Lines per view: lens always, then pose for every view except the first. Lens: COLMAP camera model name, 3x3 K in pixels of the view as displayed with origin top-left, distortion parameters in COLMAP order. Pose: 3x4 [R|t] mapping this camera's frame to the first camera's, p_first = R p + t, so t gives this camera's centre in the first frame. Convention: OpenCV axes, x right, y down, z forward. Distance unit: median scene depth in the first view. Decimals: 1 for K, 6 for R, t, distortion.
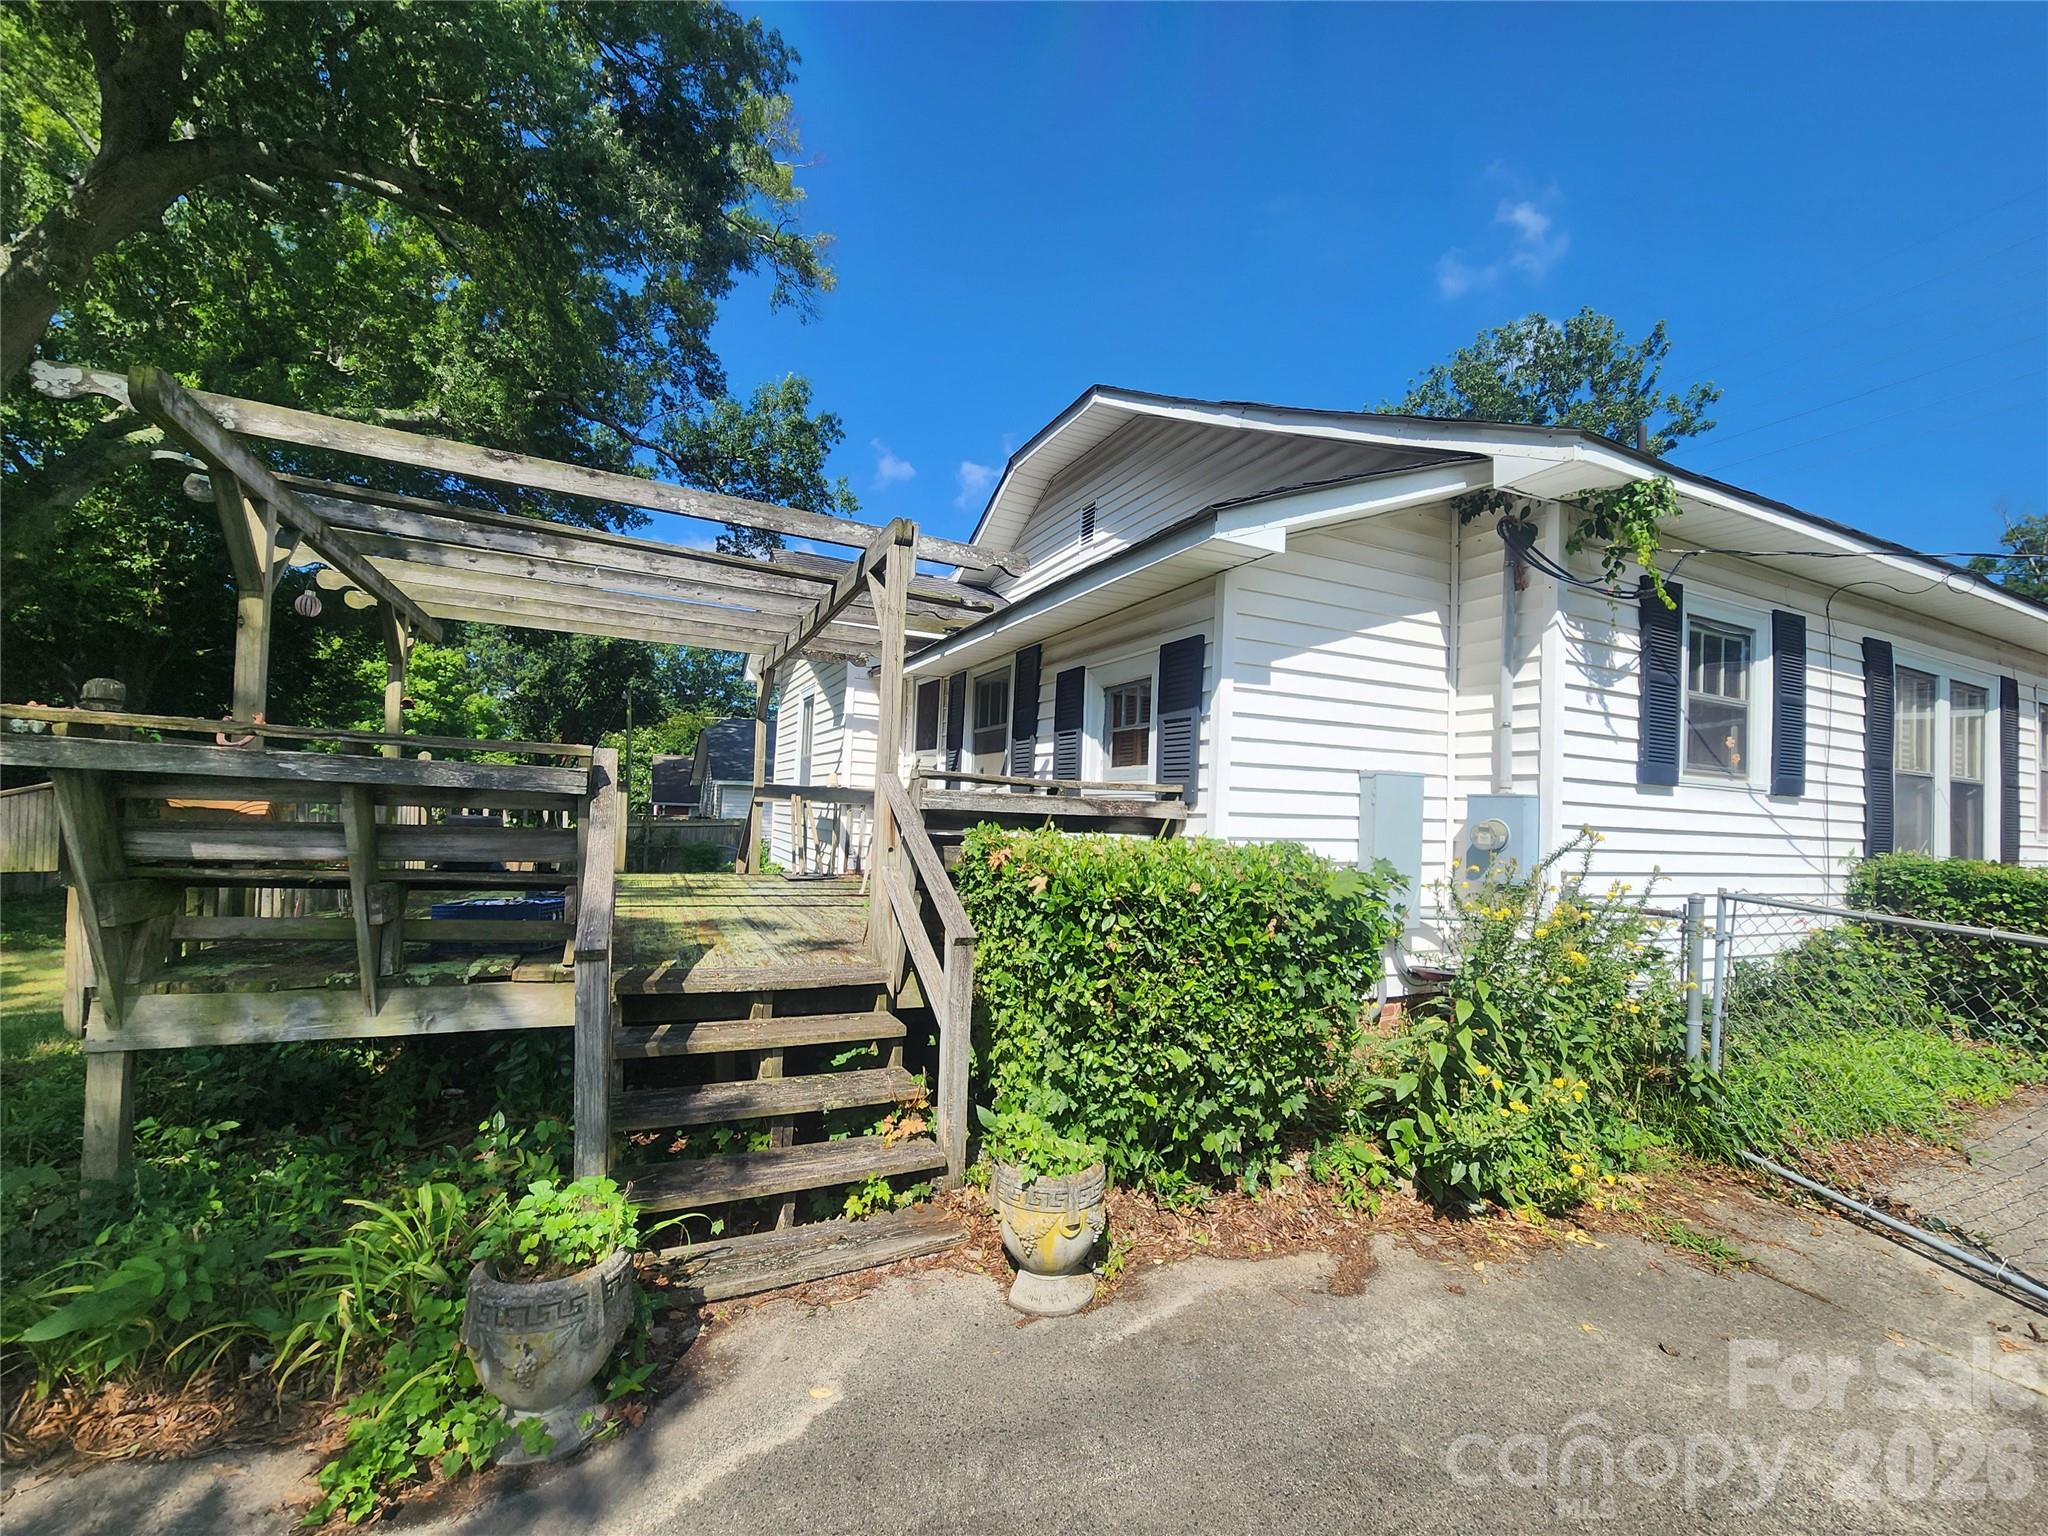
lens RADIAL K [[833.7, 0, 1023.4], [0, 833.7, 781.0], [0, 0, 1]] dist [0.001643, 0.000104]
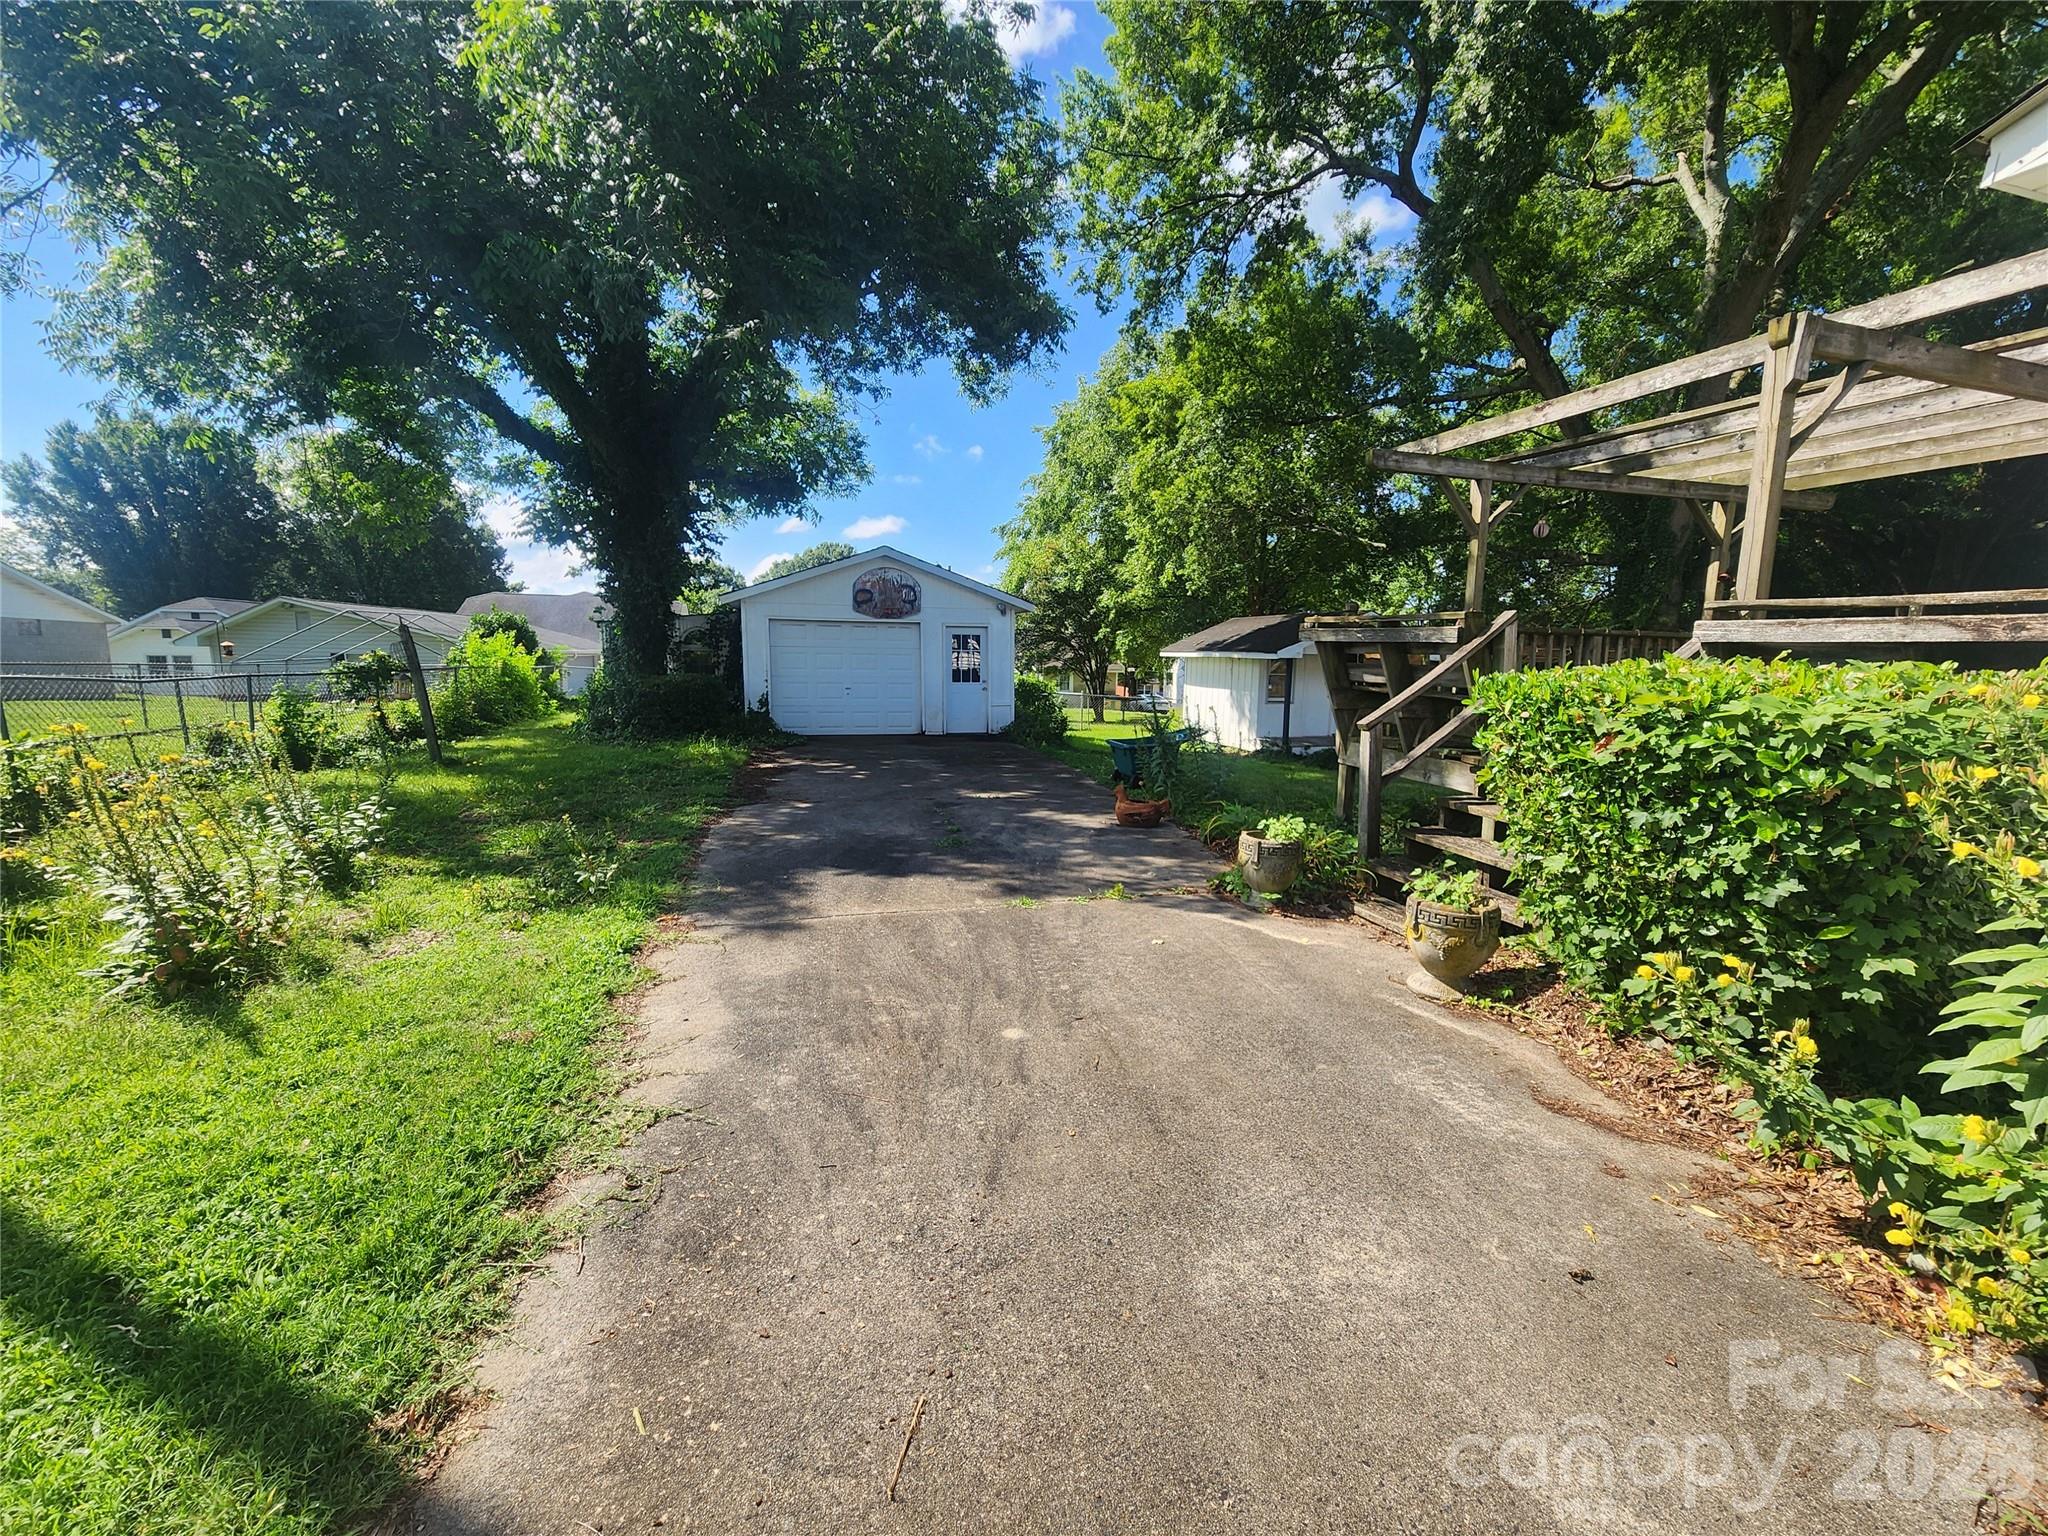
lens RADIAL K [[833.7, 0, 1021.5], [0, 833.7, 766.6], [0, 0, 1]] dist [0.001643, 0.000104]
pose [[-0.170206, 0.097915, -0.980532, 1.430757], [0.020953, 0.995186, 0.095741, 0.094980], [0.985186, -0.004250, -0.171438, 0.543164]]
